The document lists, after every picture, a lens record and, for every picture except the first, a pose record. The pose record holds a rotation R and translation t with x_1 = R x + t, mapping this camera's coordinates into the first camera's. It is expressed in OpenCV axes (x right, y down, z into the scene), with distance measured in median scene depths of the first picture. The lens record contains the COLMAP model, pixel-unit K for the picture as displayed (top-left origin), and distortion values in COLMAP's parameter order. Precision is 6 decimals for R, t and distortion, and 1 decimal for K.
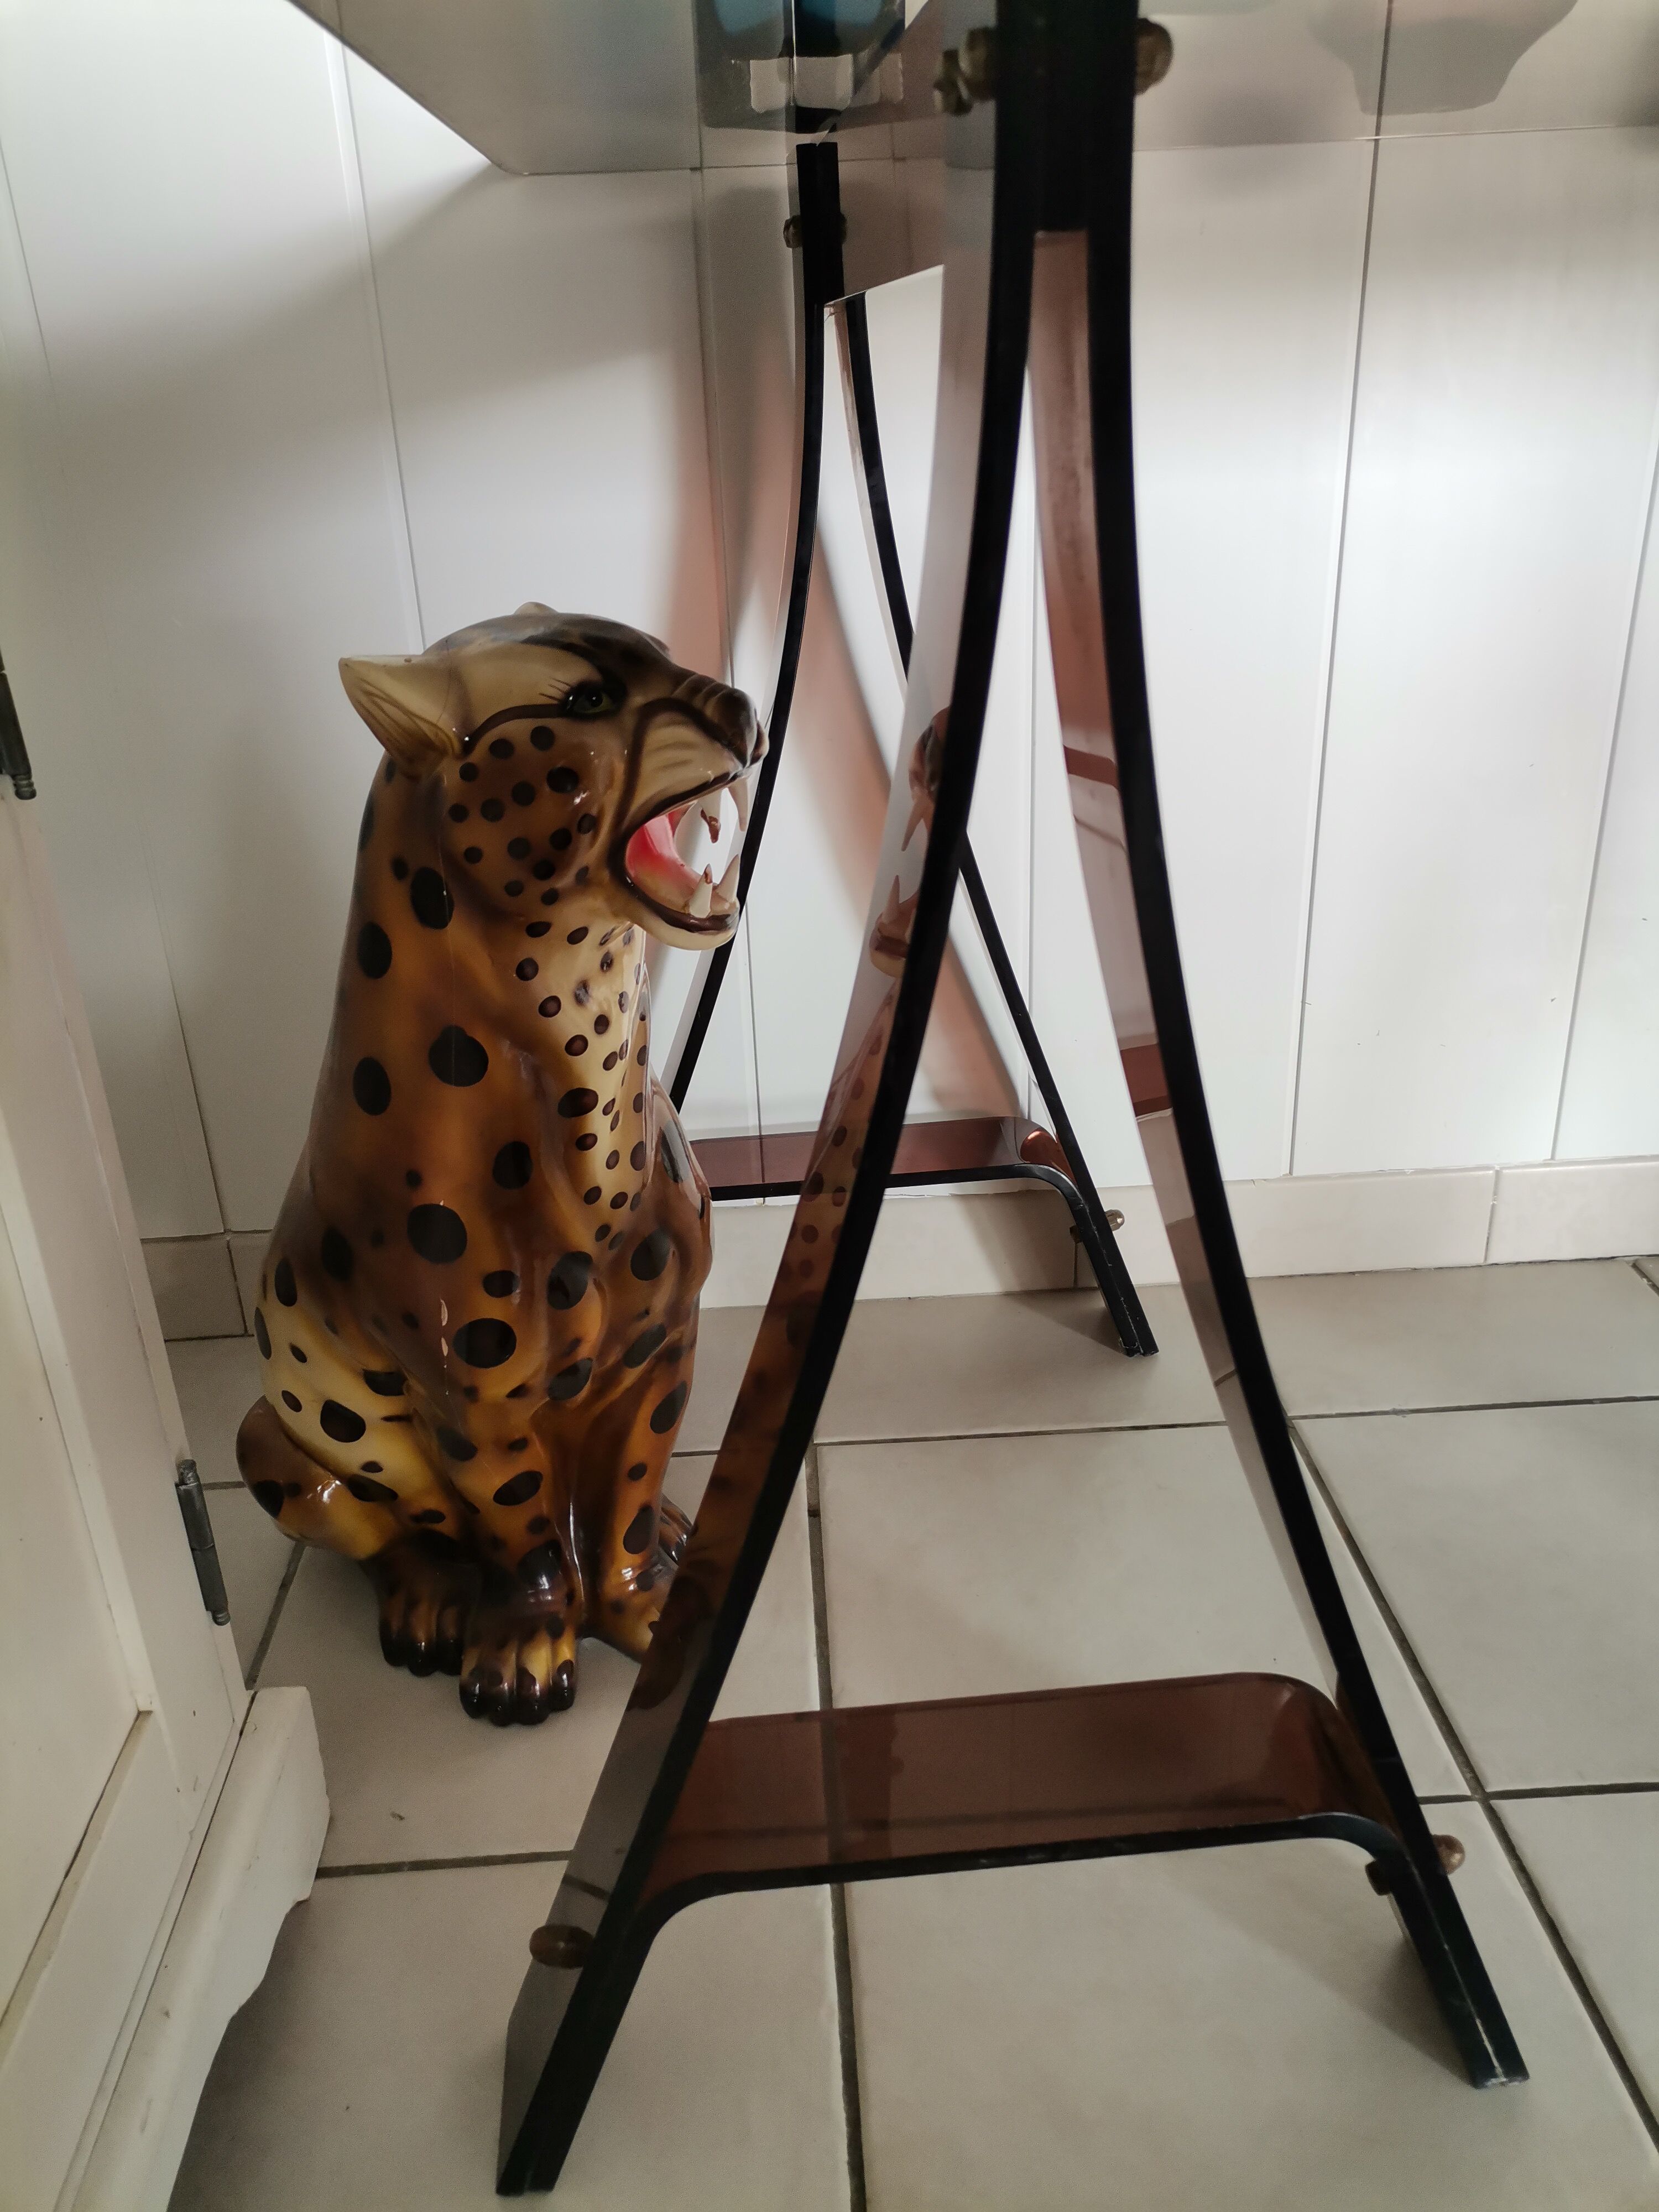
lens RADIAL K [[1660.4, 0, 815.0], [0, 1660.4, 1095.1], [0, 0, 1]] dist [0.004520, -0.001384]
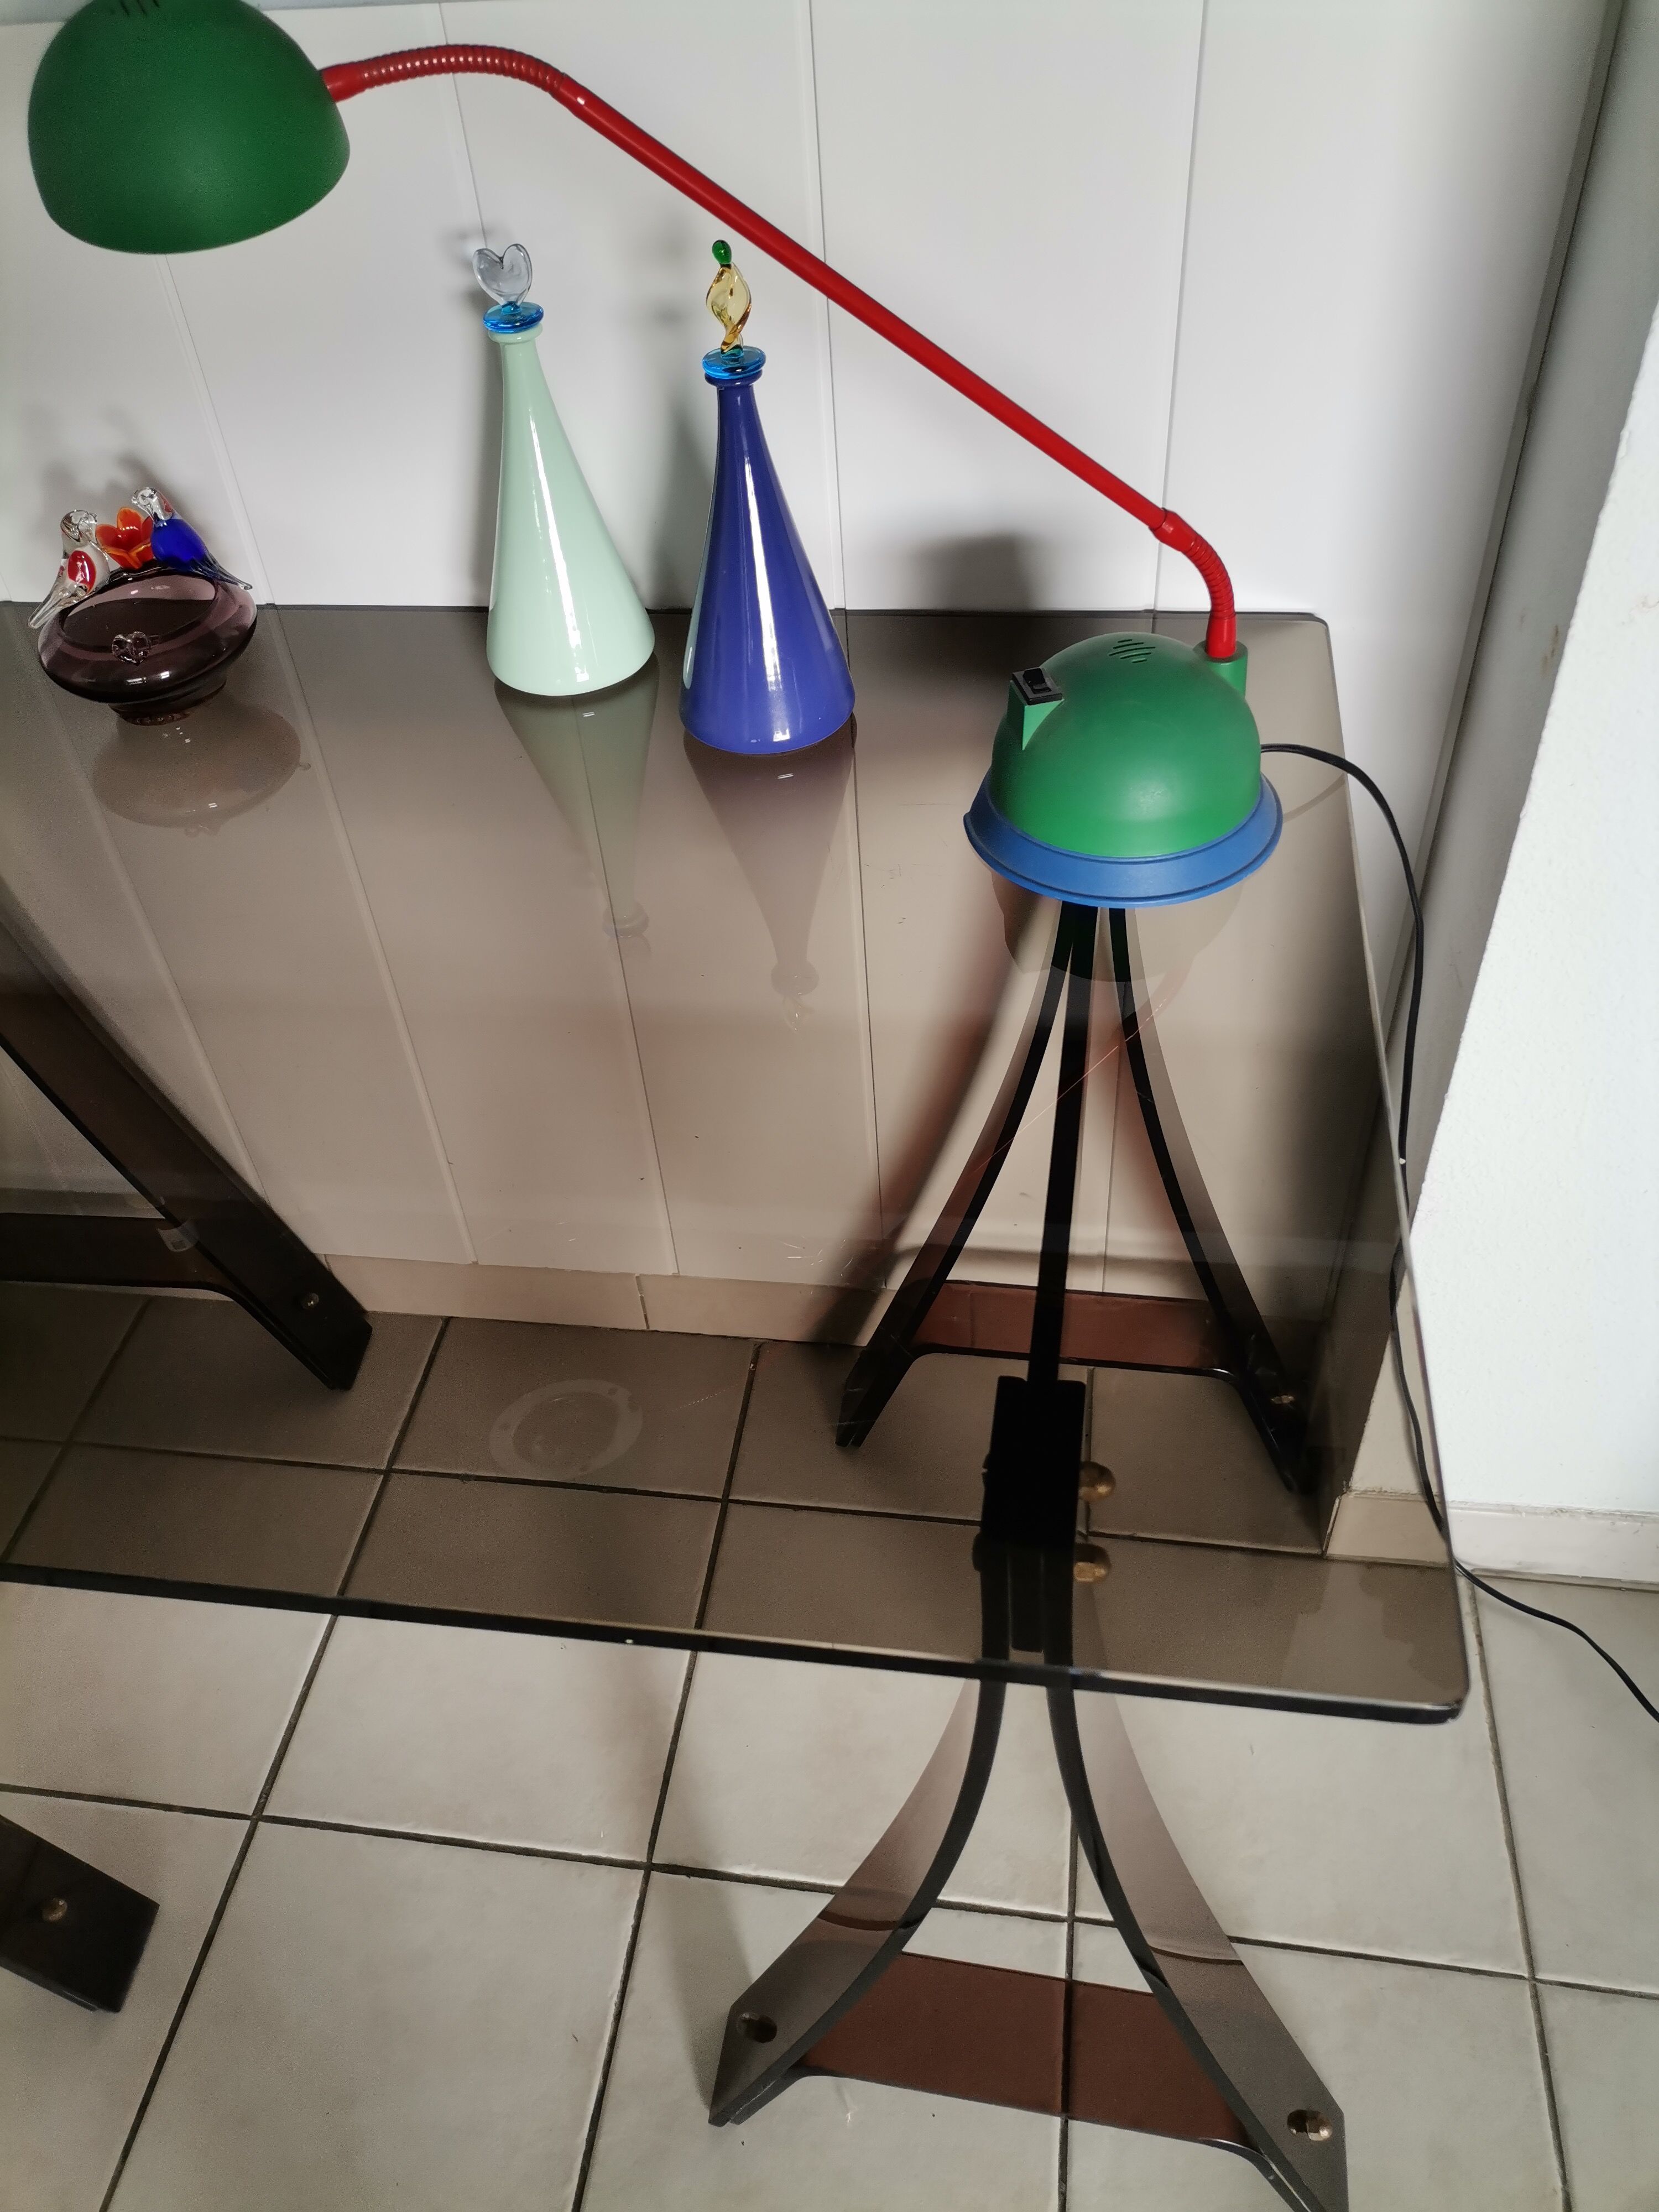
lens RADIAL K [[1660.4, 0, 815.0], [0, 1660.4, 1095.1], [0, 0, 1]] dist [0.004520, -0.001384]
pose [[0.984720, 0.104391, -0.139390, 1.190896], [-0.050764, 0.937725, 0.343648, -0.889591], [0.166583, -0.331321, 0.928696, -0.185443]]
